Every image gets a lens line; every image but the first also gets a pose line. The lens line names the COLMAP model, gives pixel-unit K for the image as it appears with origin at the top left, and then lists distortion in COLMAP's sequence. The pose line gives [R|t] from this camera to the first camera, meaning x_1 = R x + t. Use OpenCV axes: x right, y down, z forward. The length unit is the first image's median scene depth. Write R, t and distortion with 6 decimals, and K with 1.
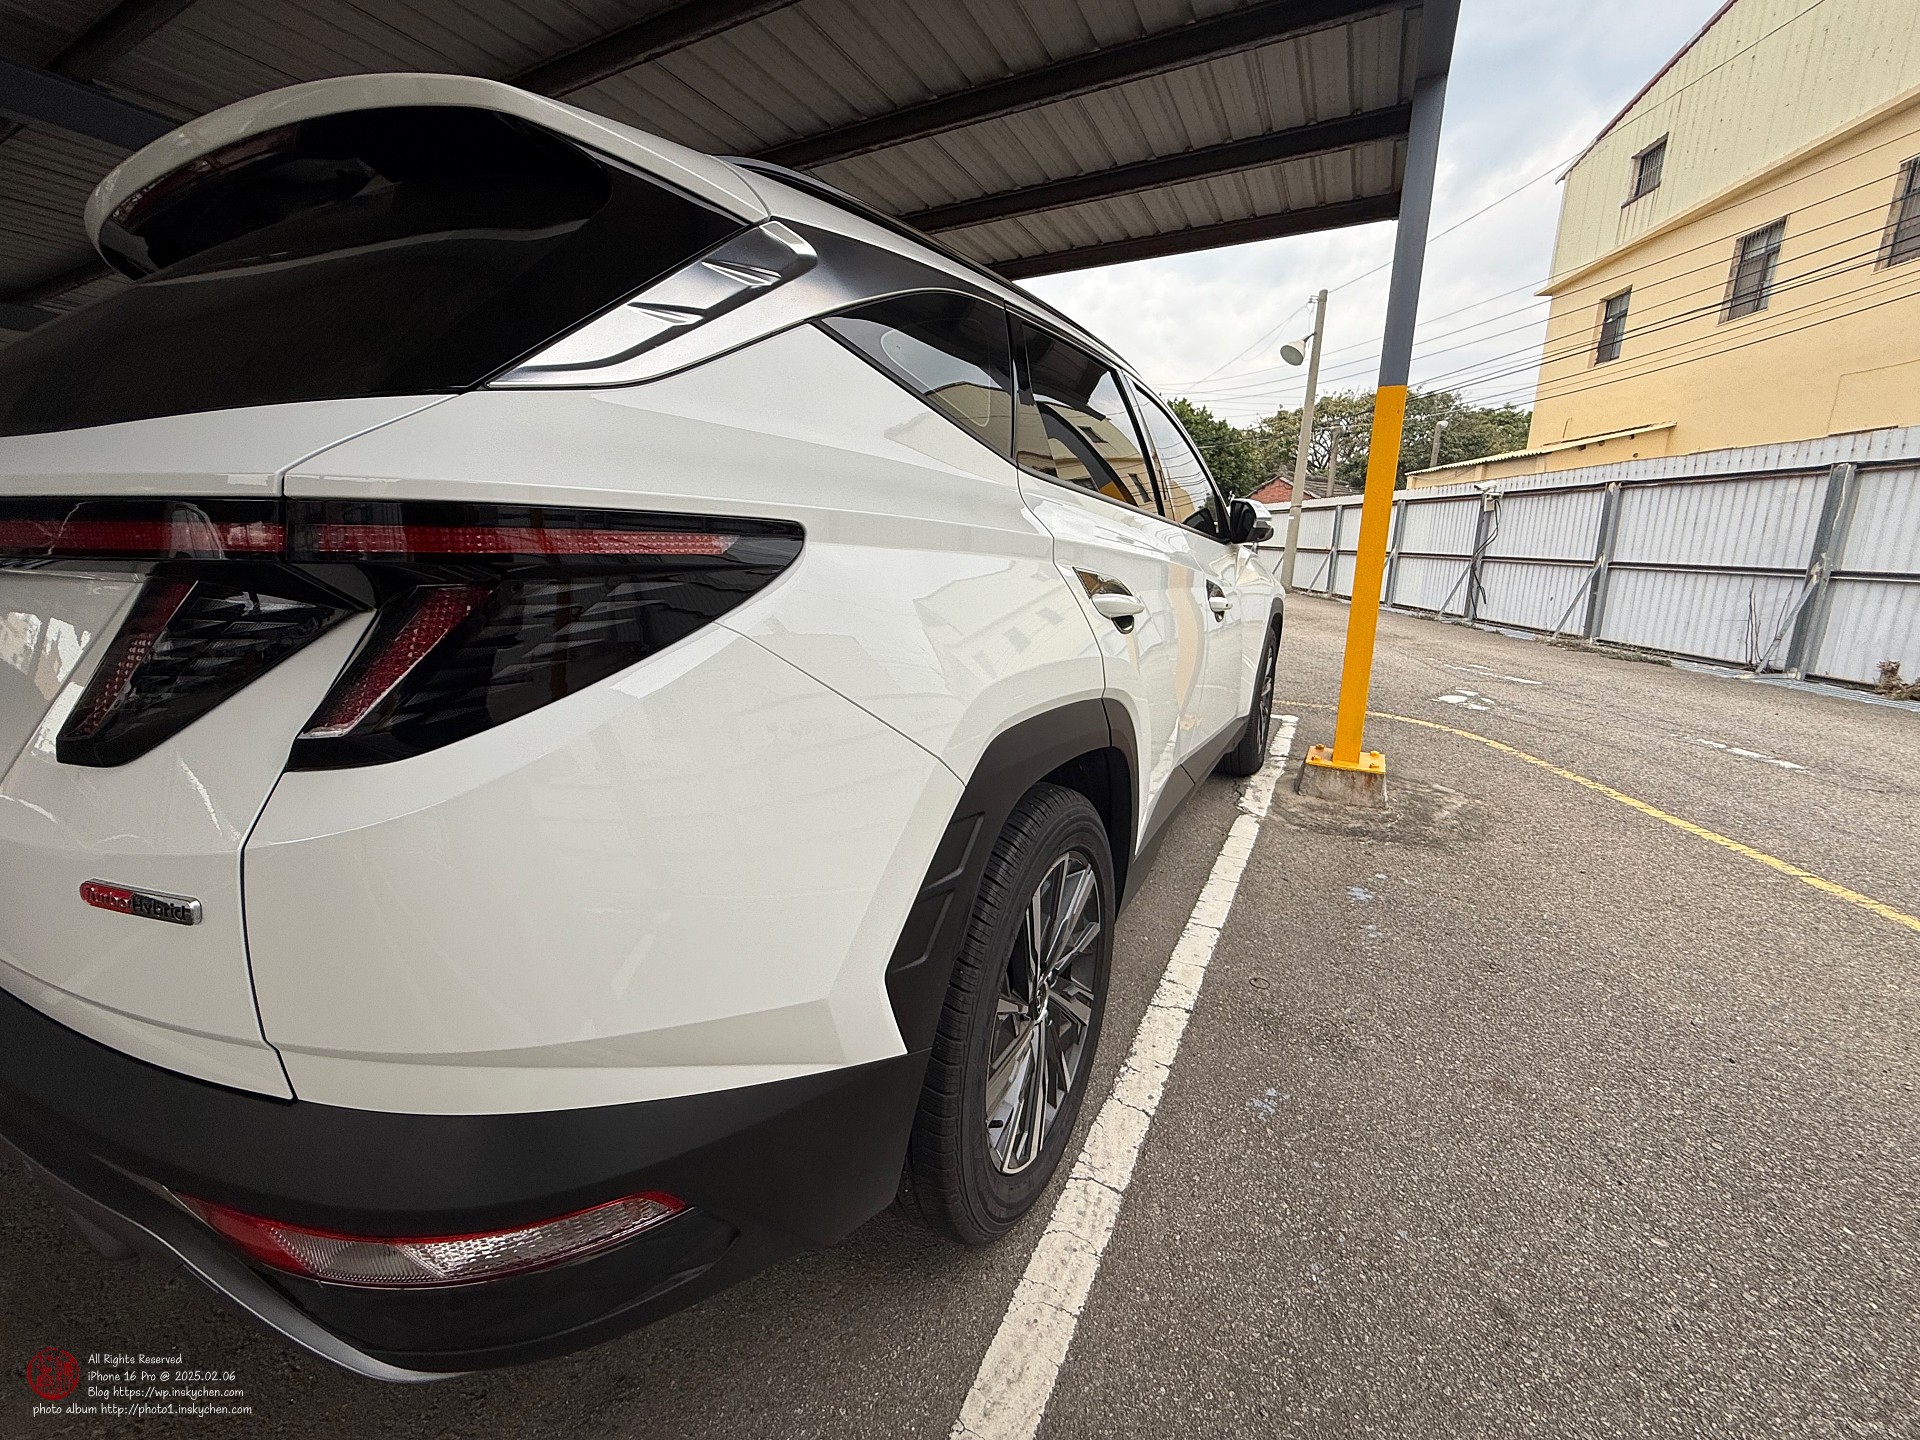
lens RADIAL K [[769.2, 0, 953.4], [0, 769.2, 721.5], [0, 0, 1]] dist [0.000629, 0.000048]
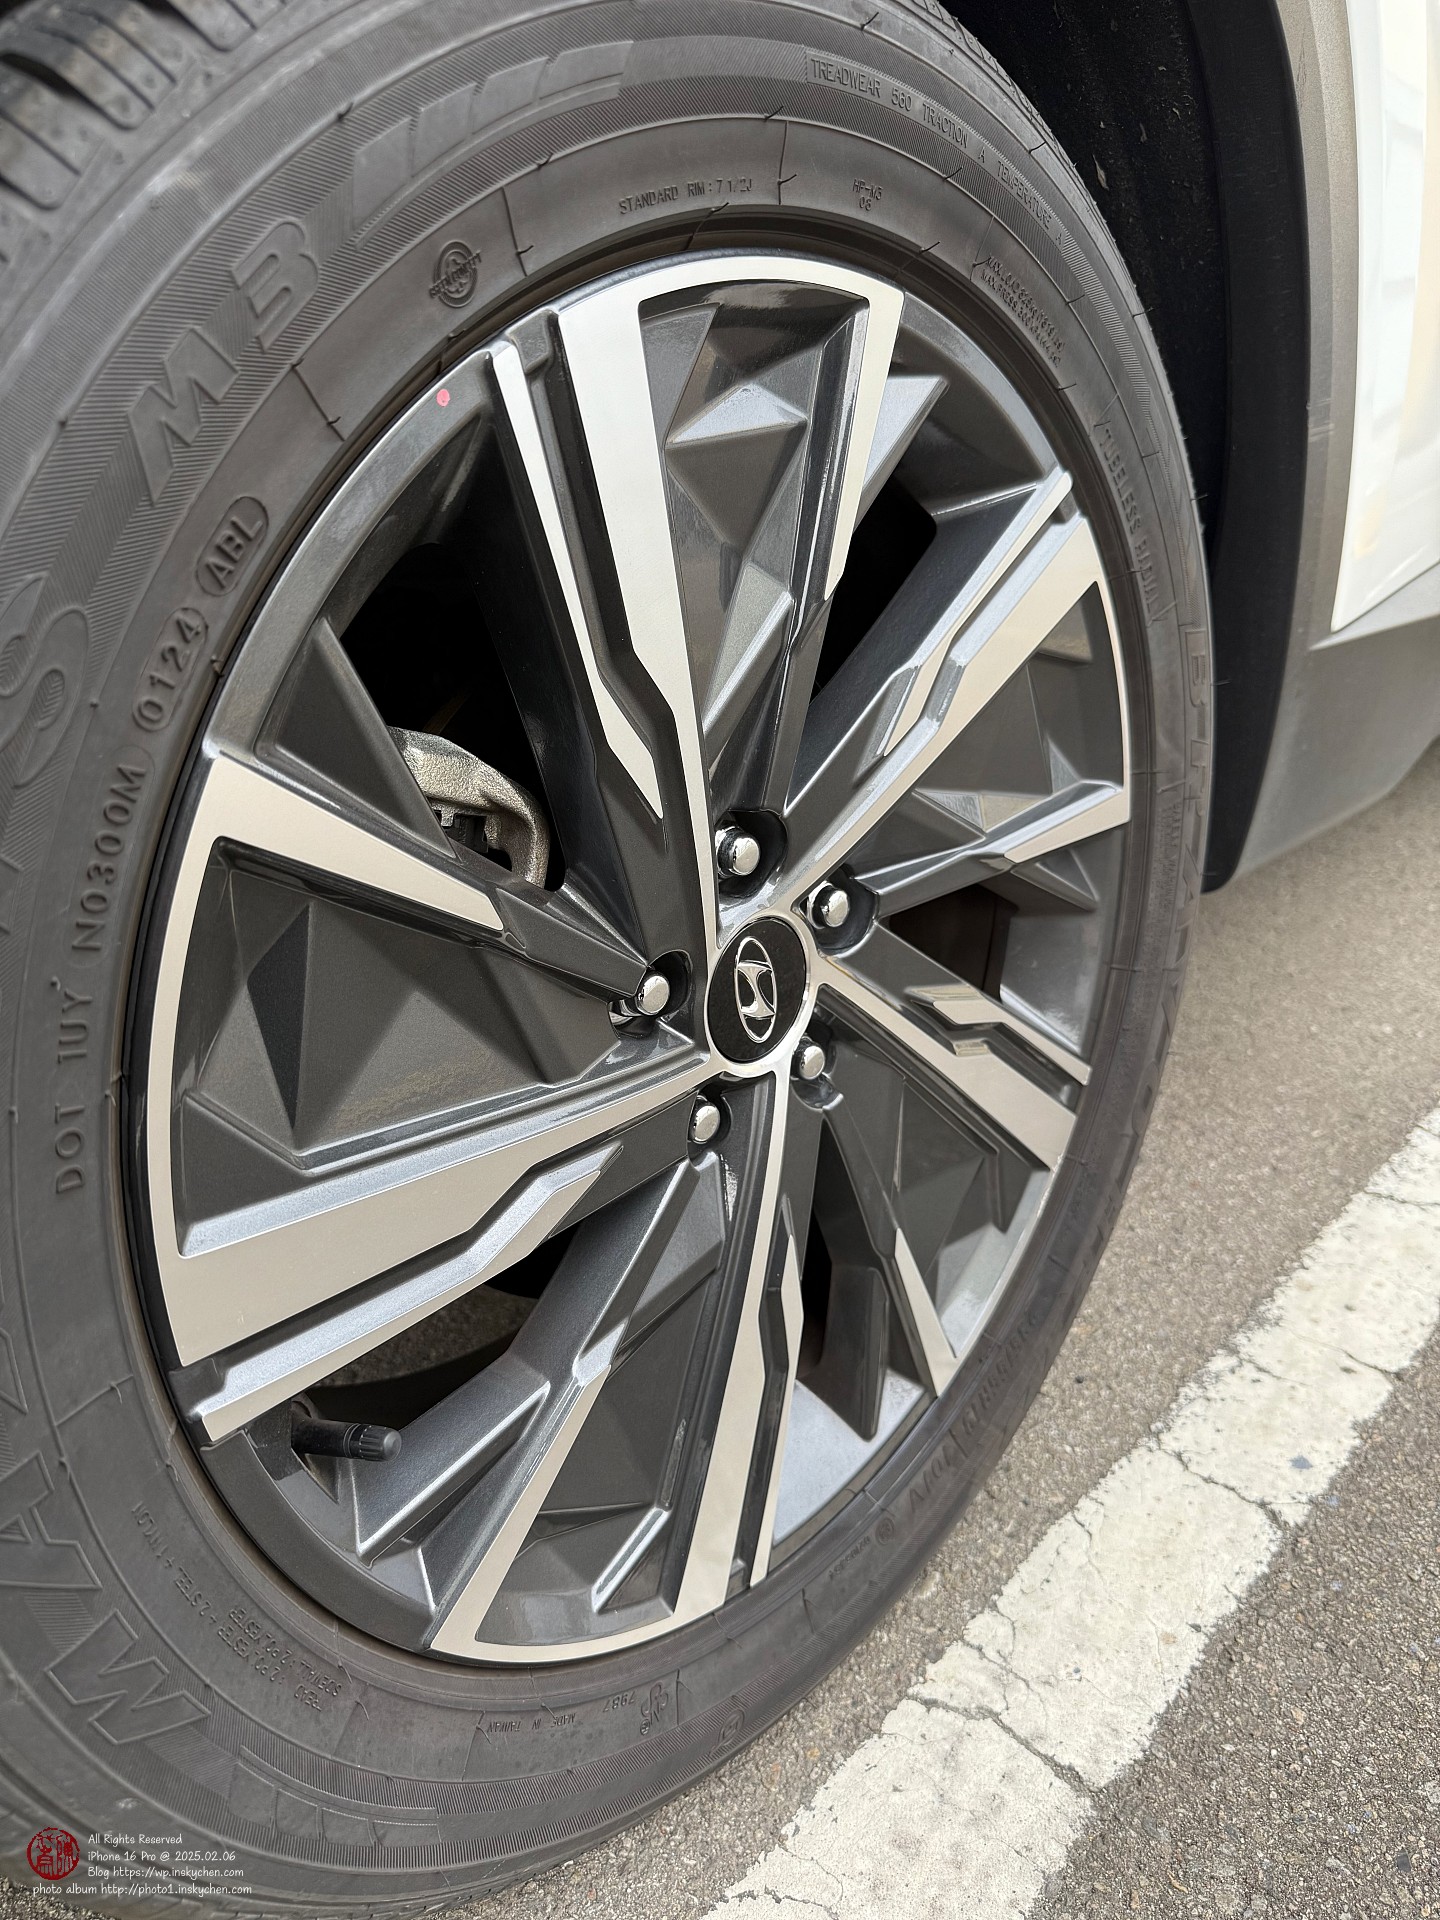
lens RADIAL K [[1432.2, 0, 722.2], [0, 1432.2, 961.4], [0, 0, 1]] dist [0.000244, -0.006460]
pose [[0.968433, 0.058443, -0.242325, 0.187939], [-0.024524, 0.989749, 0.140698, 0.270261], [0.248064, -0.130314, 0.959939, 0.532771]]
